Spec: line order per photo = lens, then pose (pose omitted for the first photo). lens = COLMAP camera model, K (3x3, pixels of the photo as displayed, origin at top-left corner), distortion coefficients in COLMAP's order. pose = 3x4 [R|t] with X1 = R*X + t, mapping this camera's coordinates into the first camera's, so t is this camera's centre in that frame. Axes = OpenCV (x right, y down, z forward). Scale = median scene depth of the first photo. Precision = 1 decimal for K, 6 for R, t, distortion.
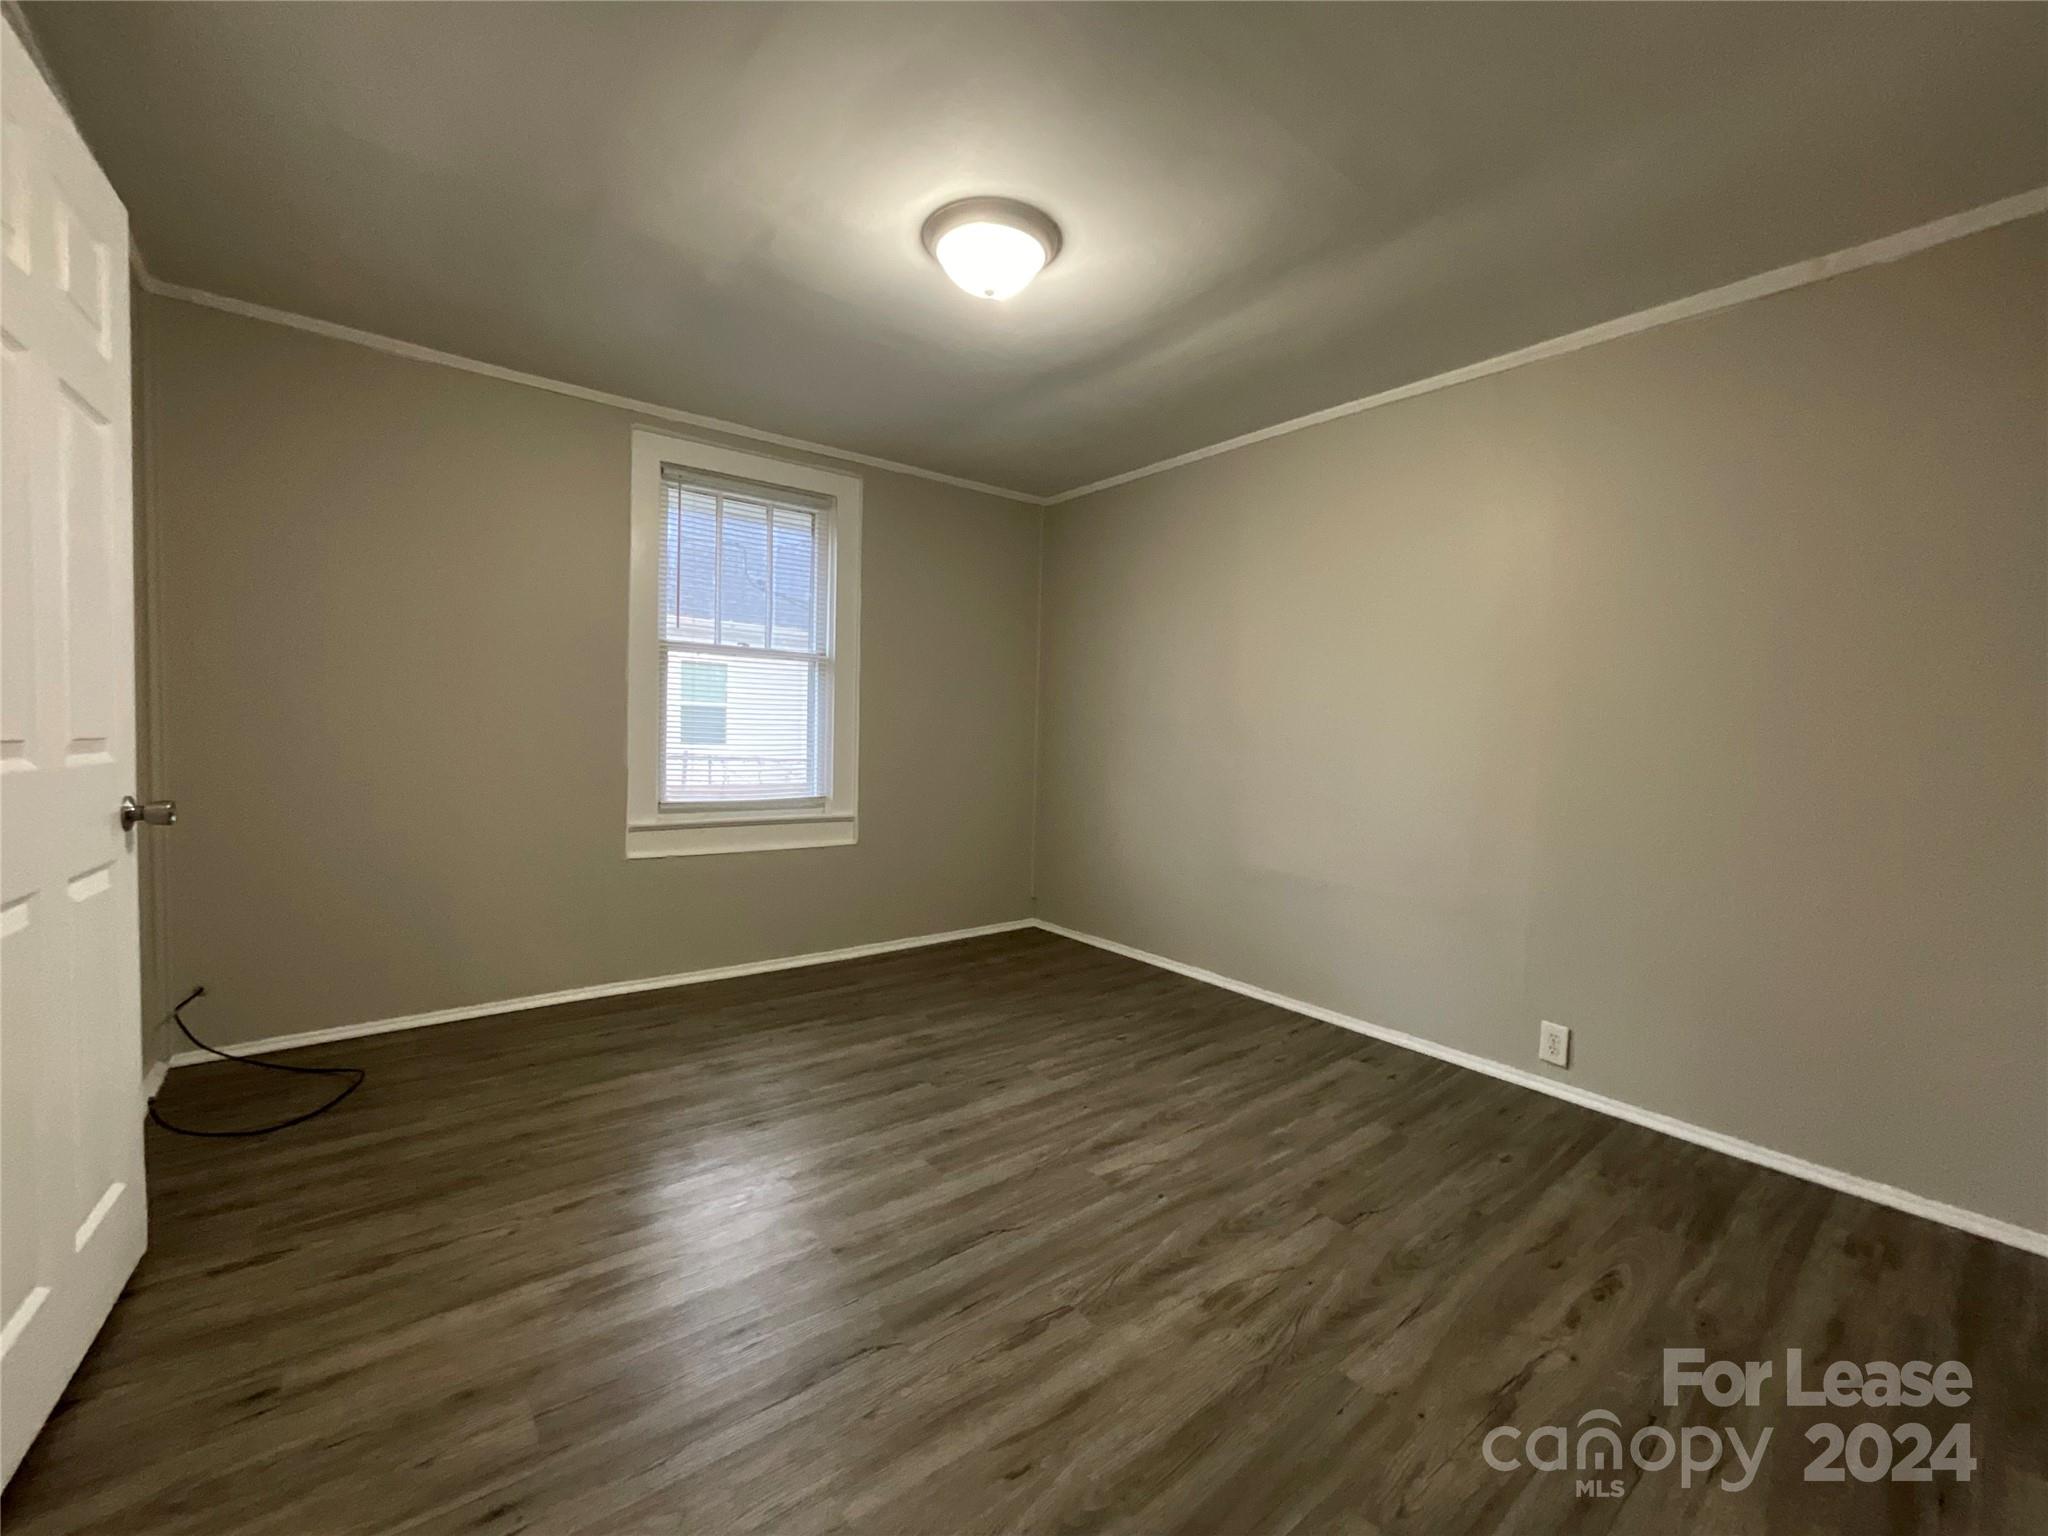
lens RADIAL K [[833.6, 0, 1012.3], [0, 833.6, 761.5], [0, 0, 1]] dist [0.003834, 0.000817]
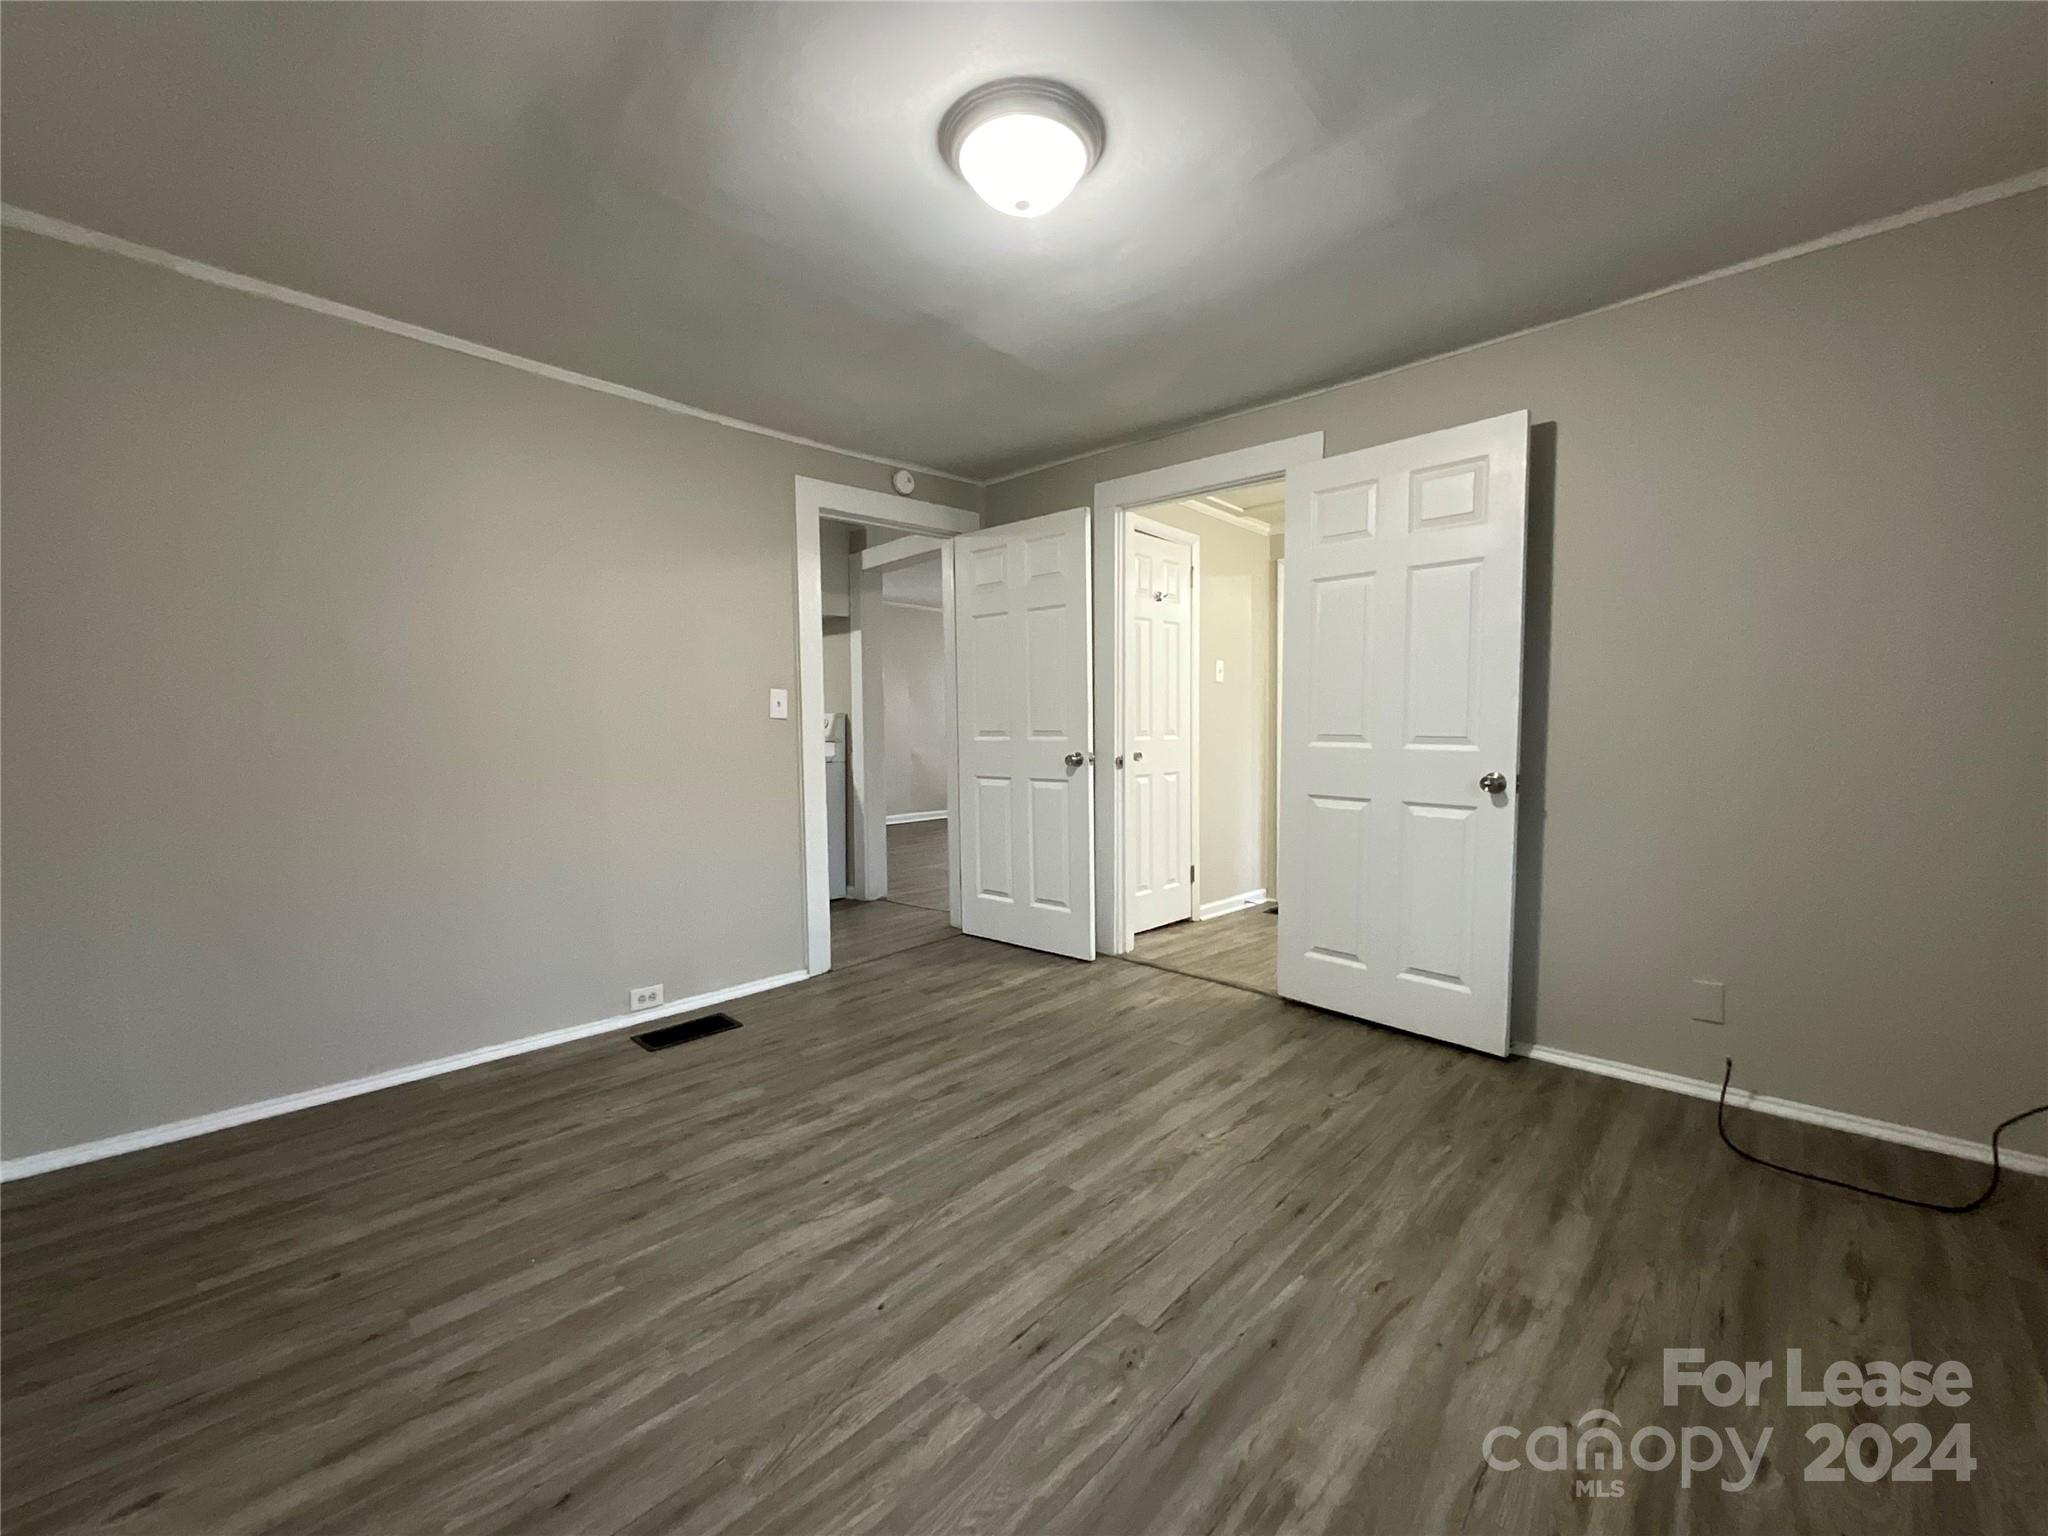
lens RADIAL K [[833.6, 0, 1023.1], [0, 833.6, 776.7], [0, 0, 1]] dist [0.003834, 0.000817]
pose [[-0.988910, -0.012147, -0.148020, 0.091430], [-0.026491, 0.995094, 0.095322, -0.062417], [0.146136, 0.098186, -0.984380, 1.838330]]
